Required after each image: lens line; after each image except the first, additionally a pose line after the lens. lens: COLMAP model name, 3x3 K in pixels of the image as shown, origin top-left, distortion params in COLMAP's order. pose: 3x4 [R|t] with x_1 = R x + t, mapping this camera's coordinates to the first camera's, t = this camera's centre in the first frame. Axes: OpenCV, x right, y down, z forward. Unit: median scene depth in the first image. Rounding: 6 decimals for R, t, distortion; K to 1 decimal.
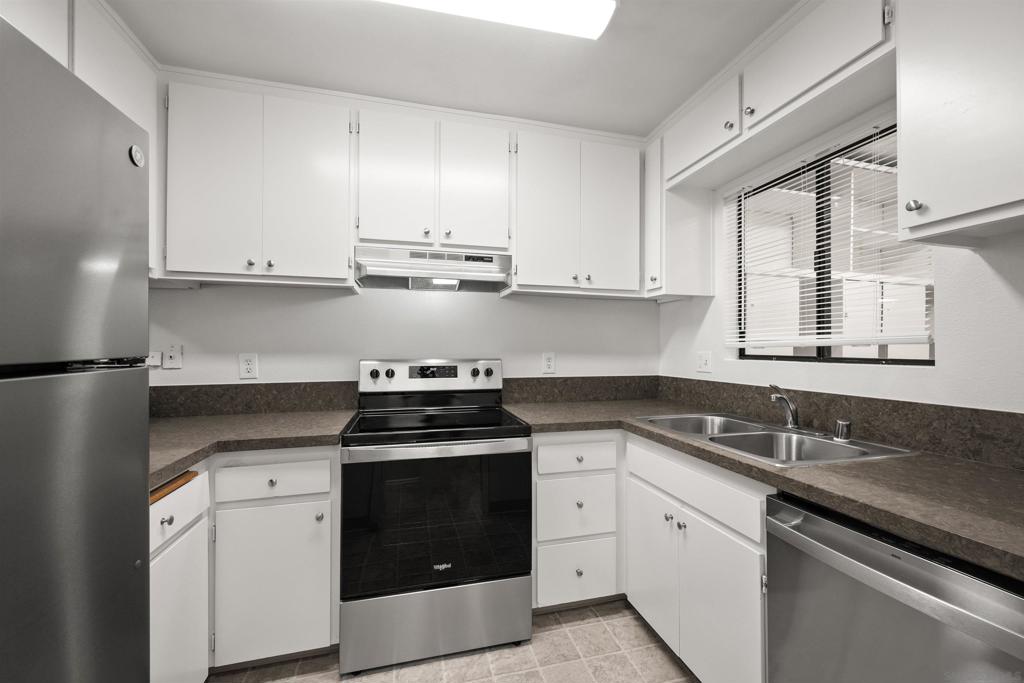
lens RADIAL K [[412.7, 0, 513.8], [0, 412.7, 342.9], [0, 0, 1]] dist [0.002512, 0.000036]
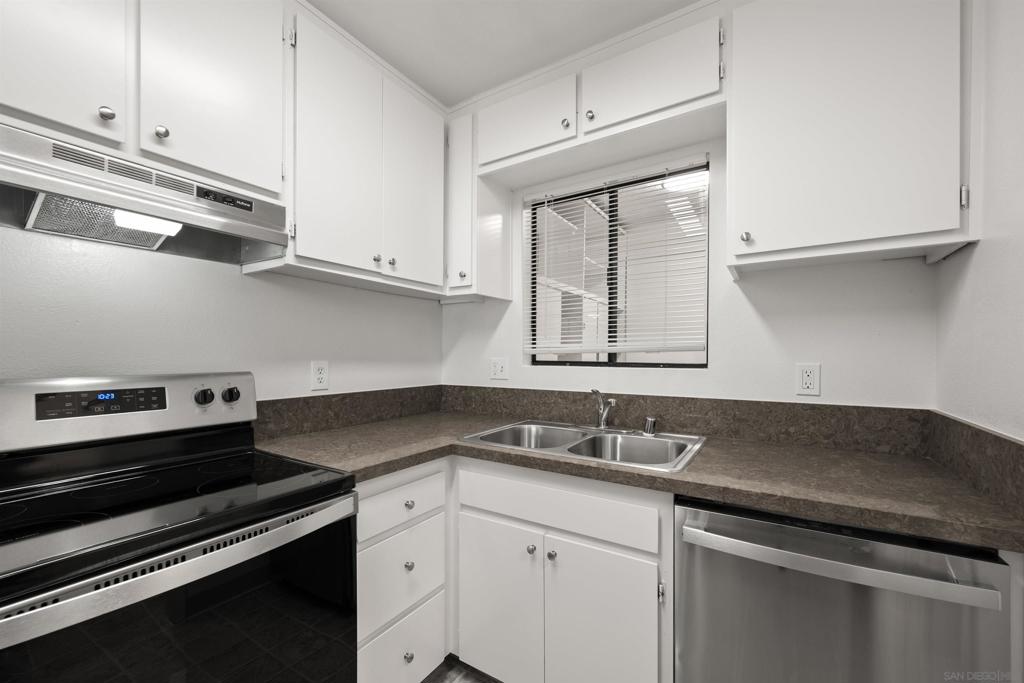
lens RADIAL K [[412.7, 0, 518.0], [0, 412.7, 355.9], [0, 0, 1]] dist [0.002512, 0.000036]
pose [[0.730402, -0.003537, 0.683009, -0.188960], [-0.008676, 0.999858, 0.014455, 0.002496], [-0.682963, -0.016484, 0.730267, 0.310771]]
